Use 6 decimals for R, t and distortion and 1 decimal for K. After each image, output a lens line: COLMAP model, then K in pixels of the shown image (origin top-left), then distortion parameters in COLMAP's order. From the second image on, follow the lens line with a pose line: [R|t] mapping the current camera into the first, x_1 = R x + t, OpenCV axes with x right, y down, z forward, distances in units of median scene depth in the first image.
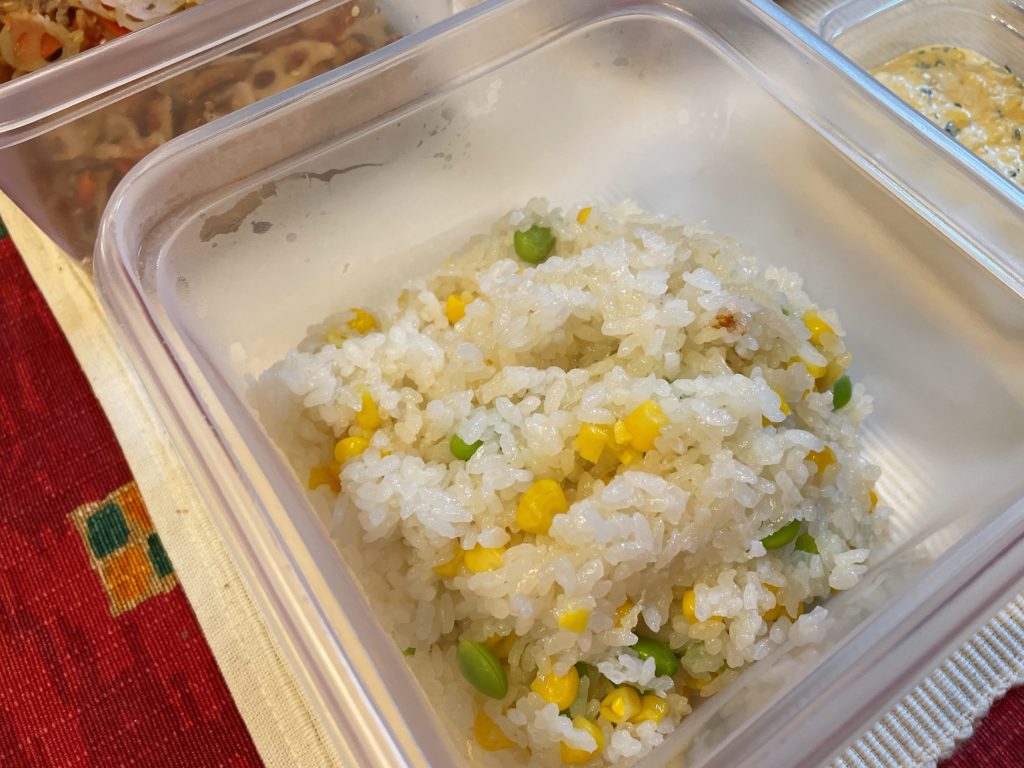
lens RADIAL K [[769.4, 0, 512.0], [0, 769.4, 384.0], [0, 0, 1]] dist [0.065106, -0.097202]
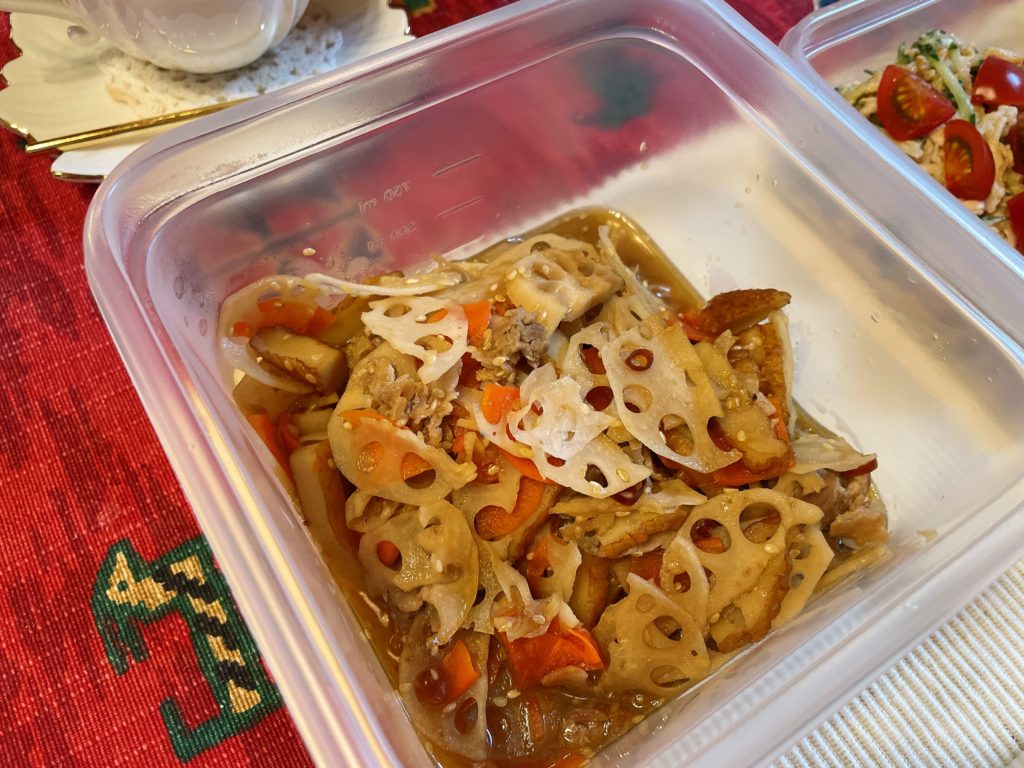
lens RADIAL K [[769.4, 0, 512.0], [0, 769.4, 384.0], [0, 0, 1]] dist [0.065106, -0.097202]
pose [[0.997838, 0.054143, 0.037246, -0.538794], [-0.053638, 0.998457, -0.014402, -0.512232], [-0.037968, 0.012373, 0.999202, 0.263901]]
